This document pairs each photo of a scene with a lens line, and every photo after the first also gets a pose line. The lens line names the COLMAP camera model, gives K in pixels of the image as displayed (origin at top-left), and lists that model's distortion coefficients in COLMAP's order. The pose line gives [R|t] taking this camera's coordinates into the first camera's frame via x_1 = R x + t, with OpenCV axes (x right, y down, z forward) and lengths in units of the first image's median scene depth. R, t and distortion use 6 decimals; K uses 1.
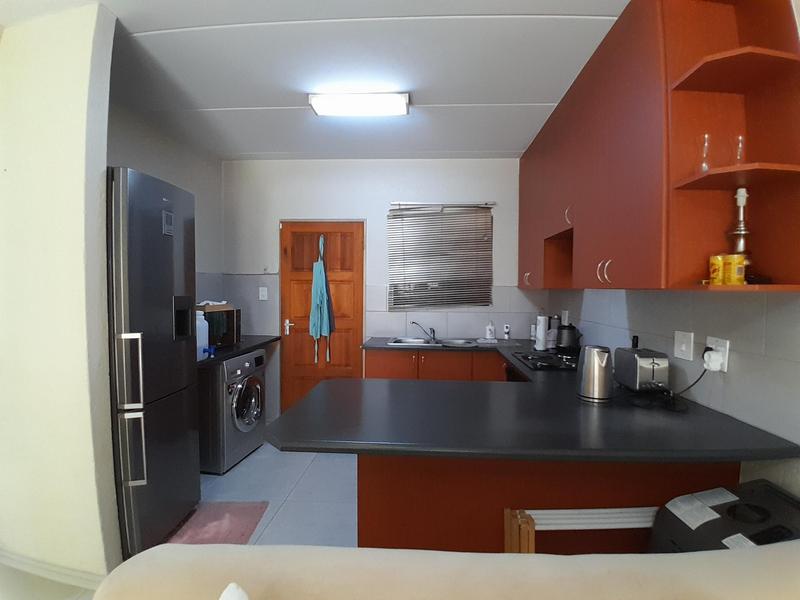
lens RADIAL K [[393.6, 0, 408.7], [0, 393.6, 301.9], [0, 0, 1]] dist [-0.000652, -0.043520]
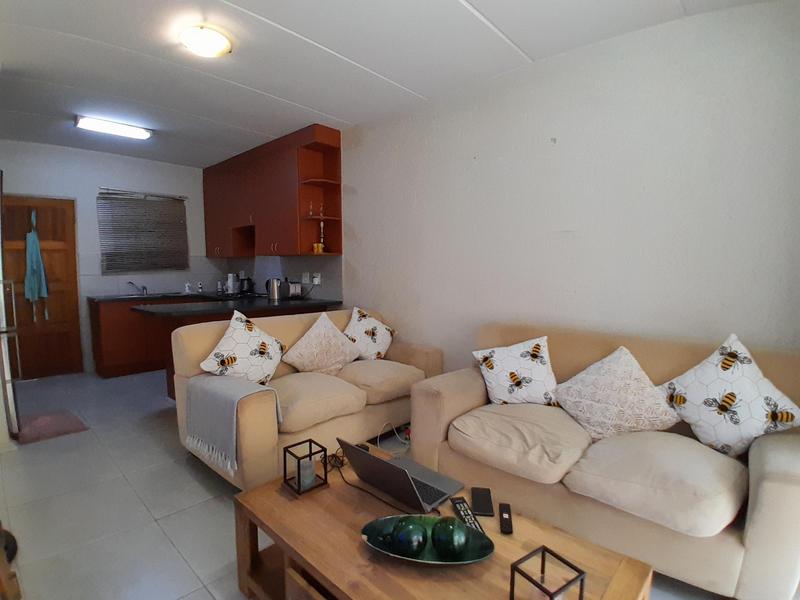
lens RADIAL K [[393.6, 0, 408.7], [0, 393.6, 301.9], [0, 0, 1]] dist [-0.000652, -0.043520]
pose [[0.623012, -0.069003, 0.779163, -0.407177], [0.025217, 0.997355, 0.068164, 0.050276], [-0.781806, -0.022819, 0.623104, -0.519436]]
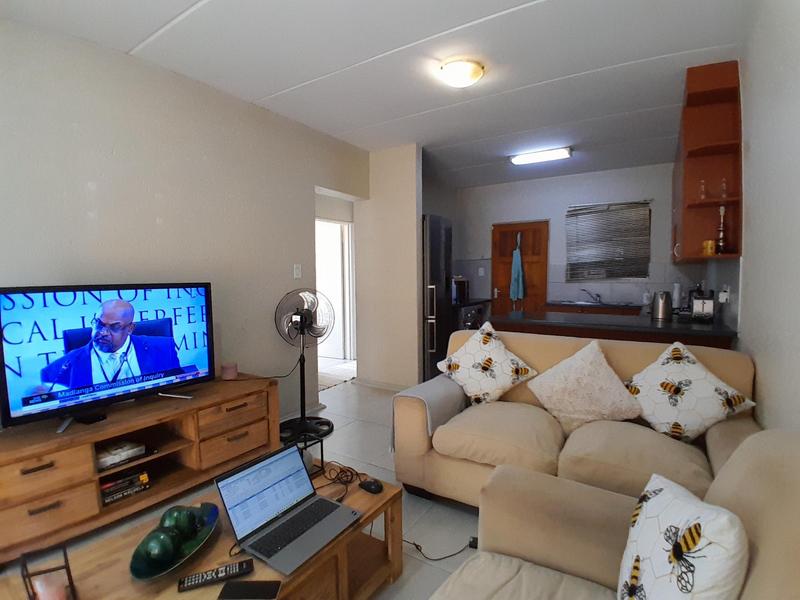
lens RADIAL K [[393.6, 0, 408.7], [0, 393.6, 301.9], [0, 0, 1]] dist [-0.000652, -0.043520]
pose [[0.873399, 0.019640, -0.486609, 0.147835], [-0.002643, 0.999363, 0.035592, 0.044905], [0.486998, -0.029800, 0.872894, -0.527744]]
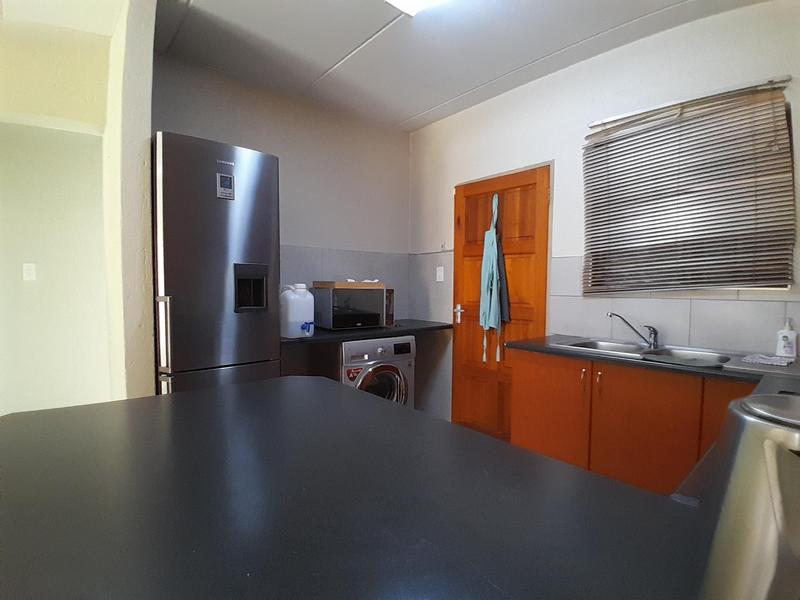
lens RADIAL K [[393.6, 0, 408.7], [0, 393.6, 301.9], [0, 0, 1]] dist [-0.000652, -0.043520]
pose [[0.697183, 0.024614, -0.716470, 0.210575], [-0.022423, 0.999670, 0.012523, 0.031632], [0.716542, 0.007334, 0.697505, 0.355655]]
